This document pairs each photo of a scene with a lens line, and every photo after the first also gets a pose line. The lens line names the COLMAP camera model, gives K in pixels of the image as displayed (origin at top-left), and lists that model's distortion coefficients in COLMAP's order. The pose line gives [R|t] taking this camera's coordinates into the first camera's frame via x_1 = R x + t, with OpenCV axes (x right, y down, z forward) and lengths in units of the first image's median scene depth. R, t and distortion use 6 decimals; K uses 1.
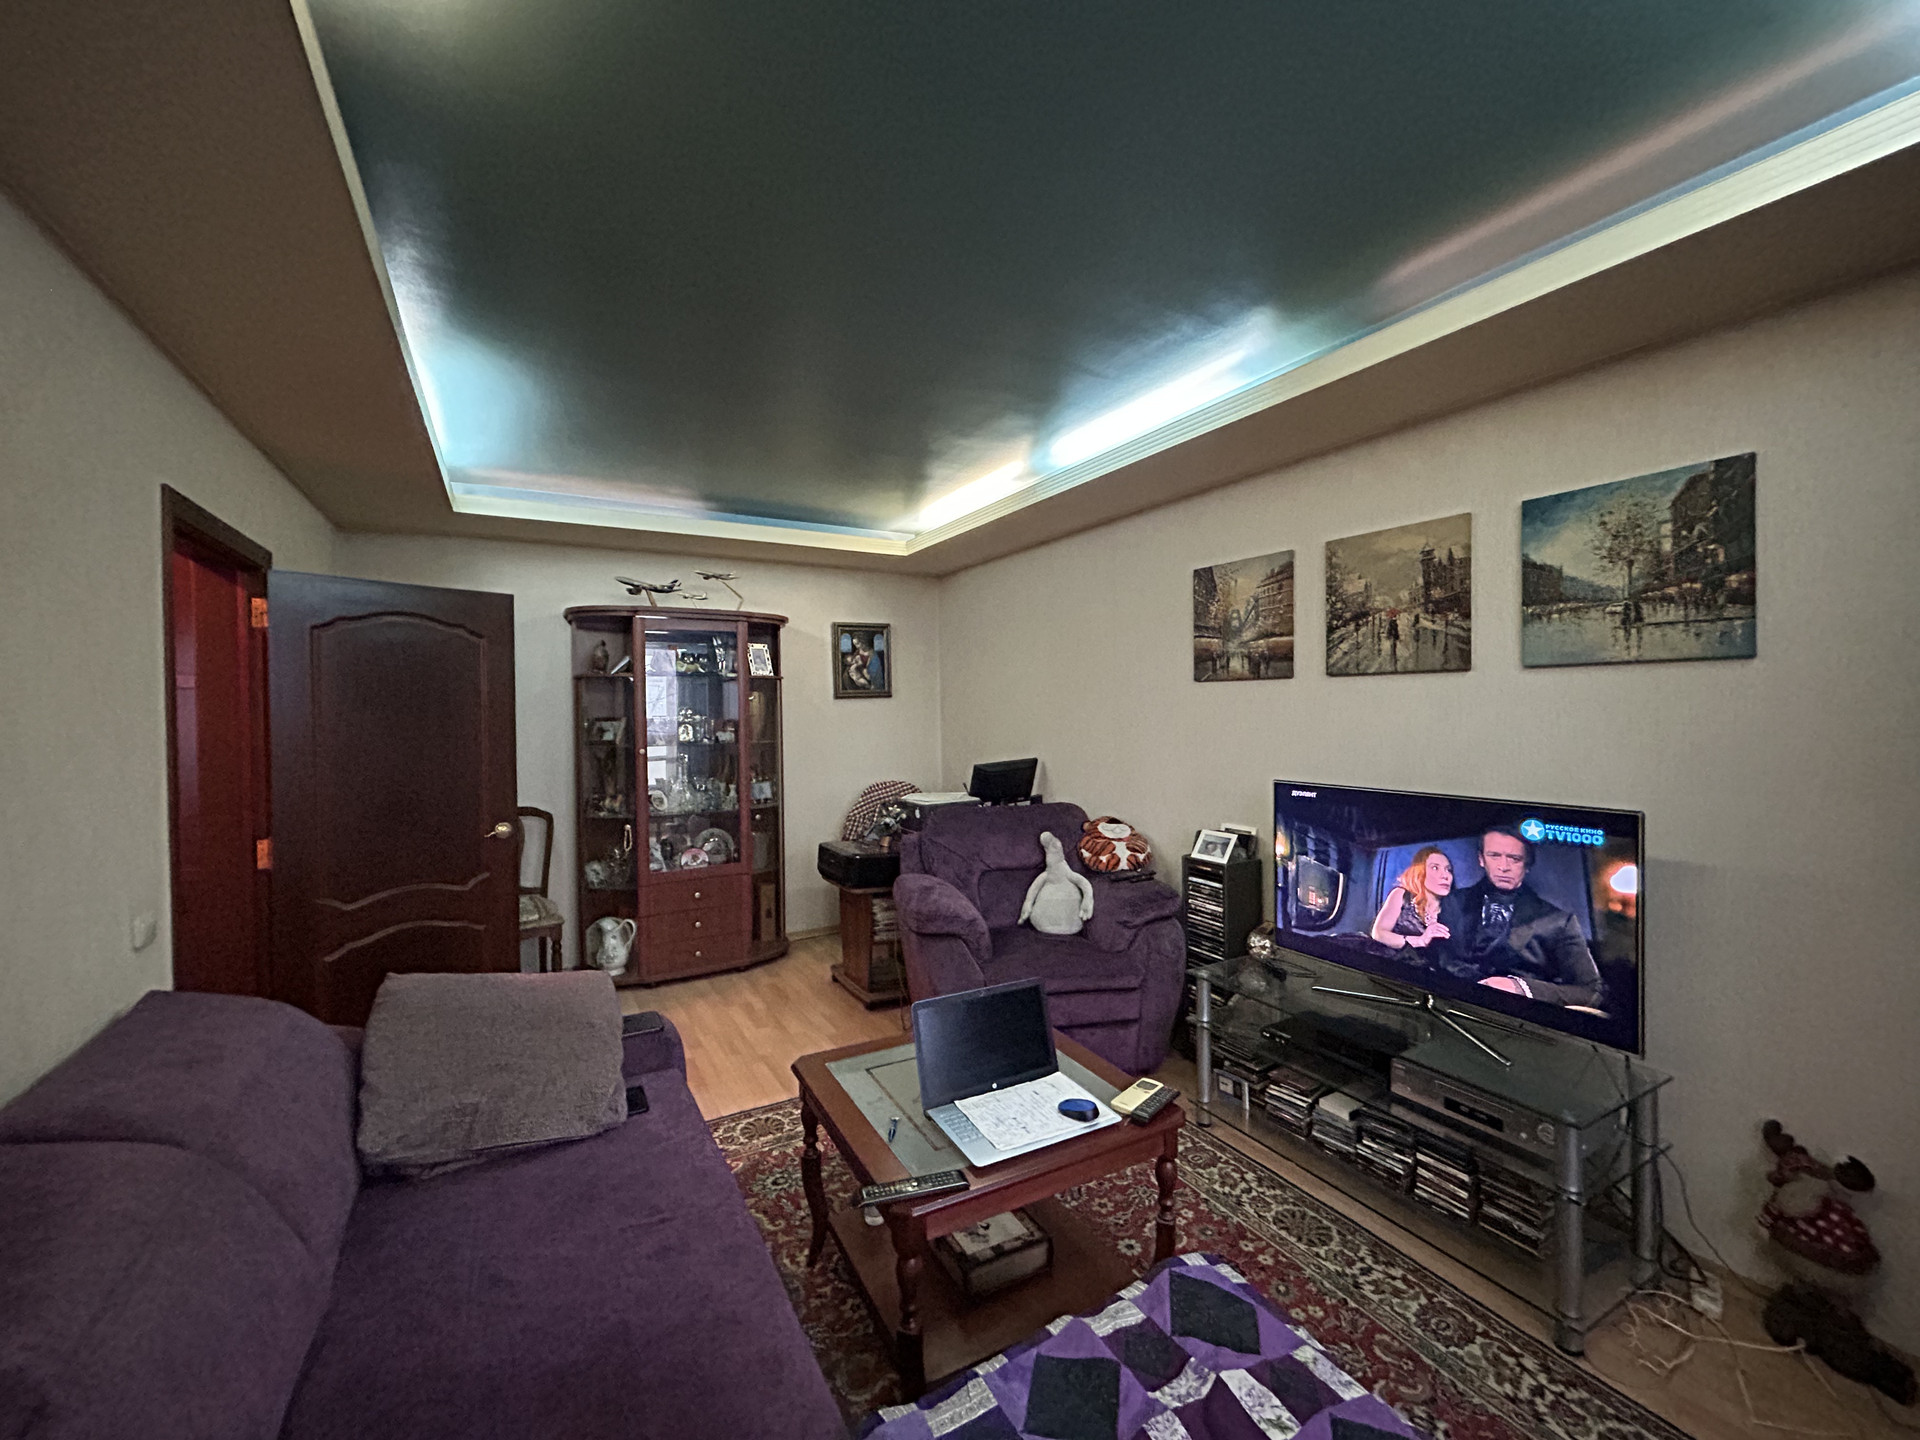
lens RADIAL K [[771.8, 0, 957.3], [0, 771.8, 717.7], [0, 0, 1]] dist [0.000467, 0.000014]
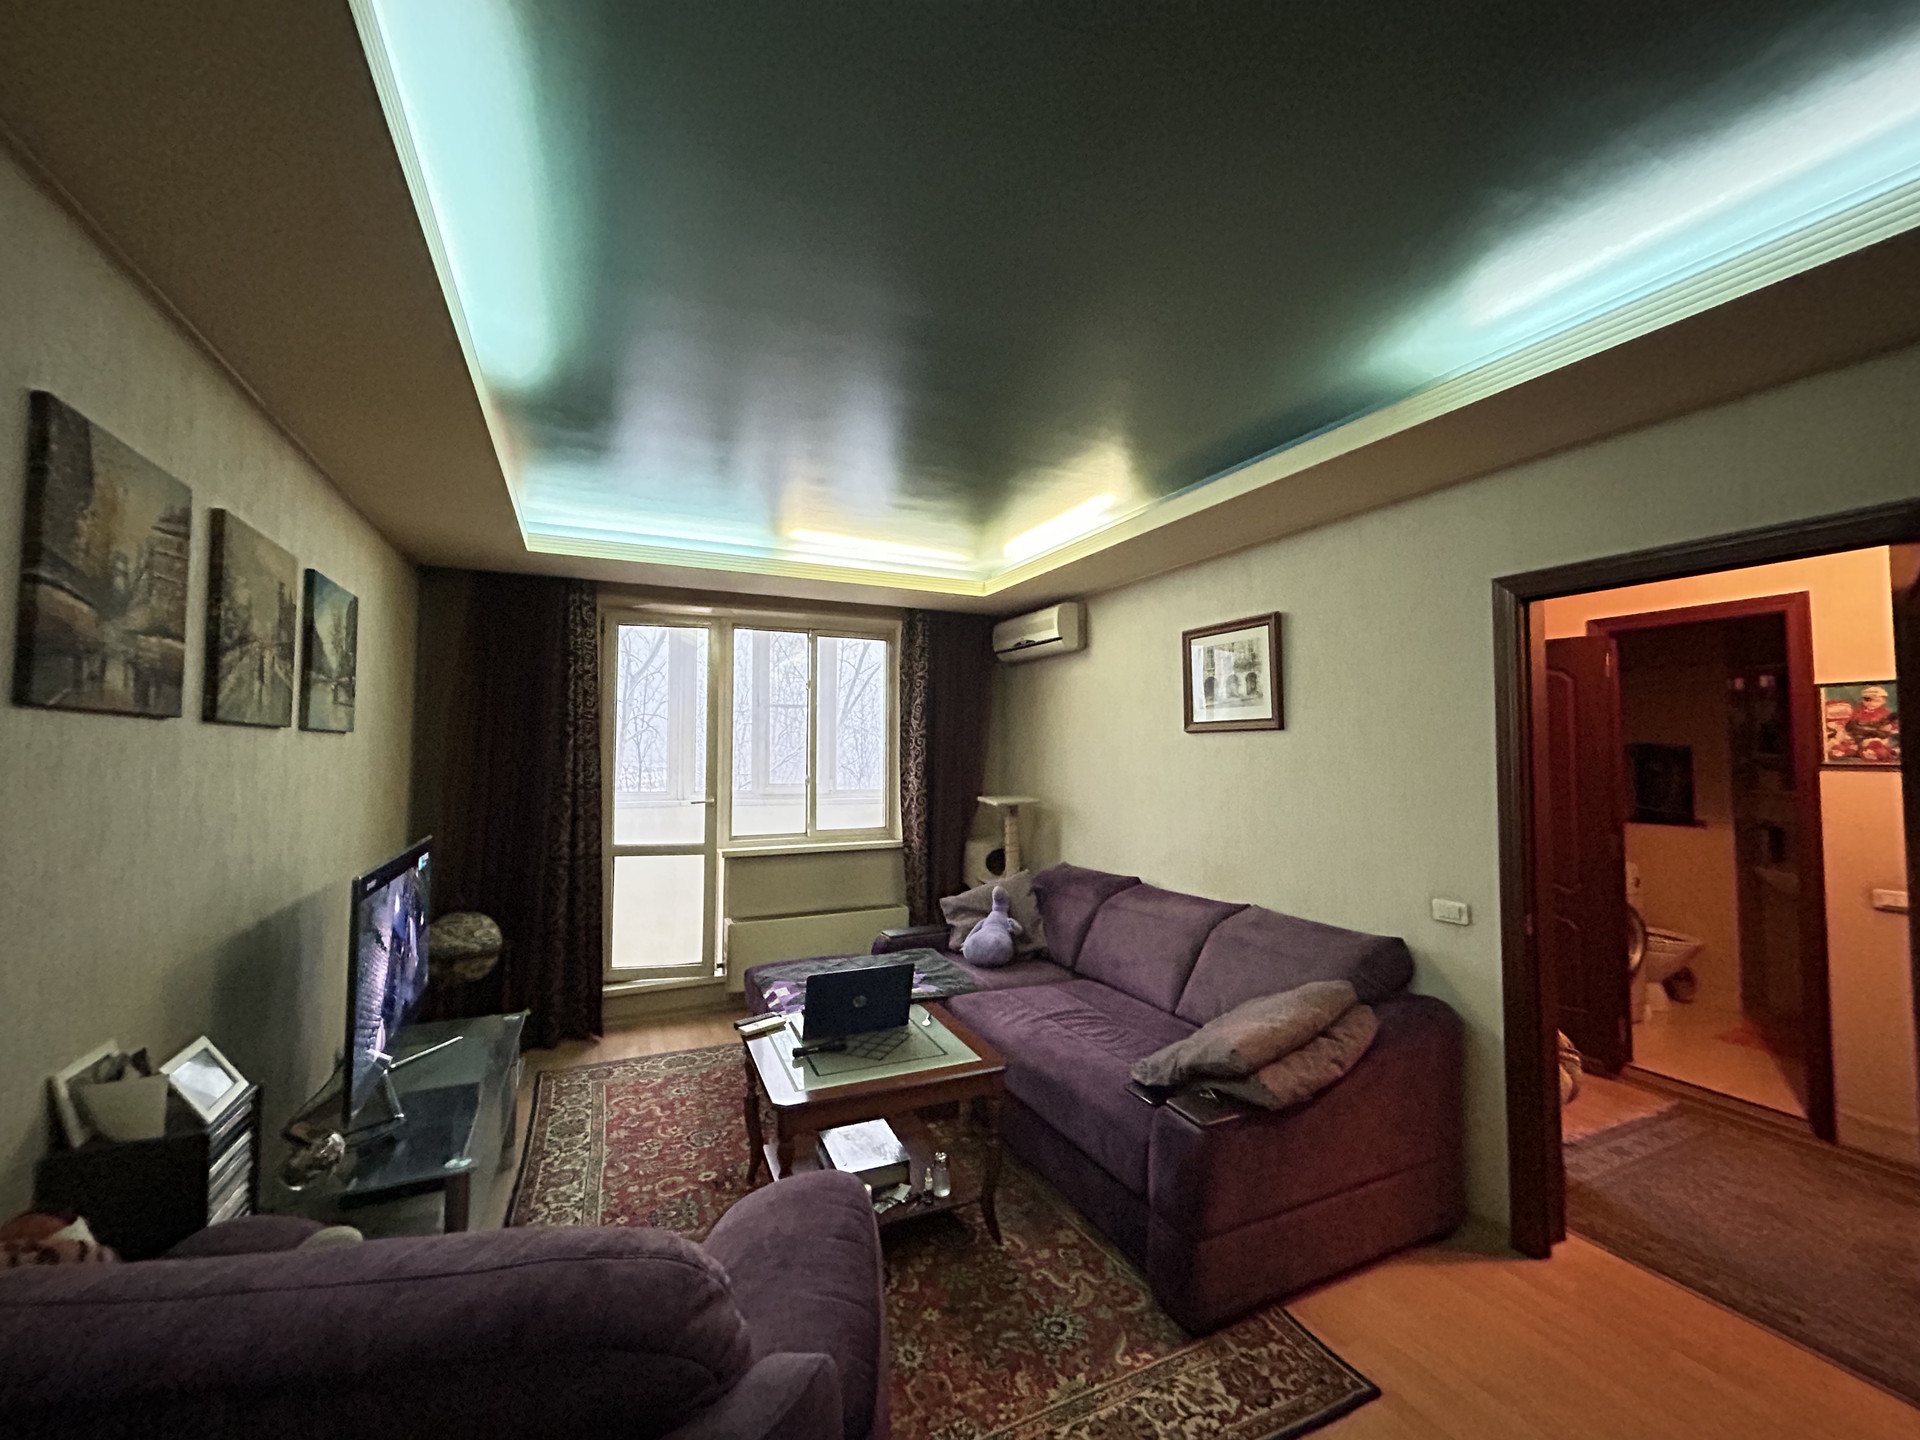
lens RADIAL K [[771.8, 0, 958.5], [0, 771.8, 718.9], [0, 0, 1]] dist [0.000467, 0.000014]
pose [[-0.997516, 0.012079, 0.069402, -0.146836], [0.009729, 0.999371, -0.034097, -0.026988], [-0.069770, -0.033337, -0.997006, 1.442066]]
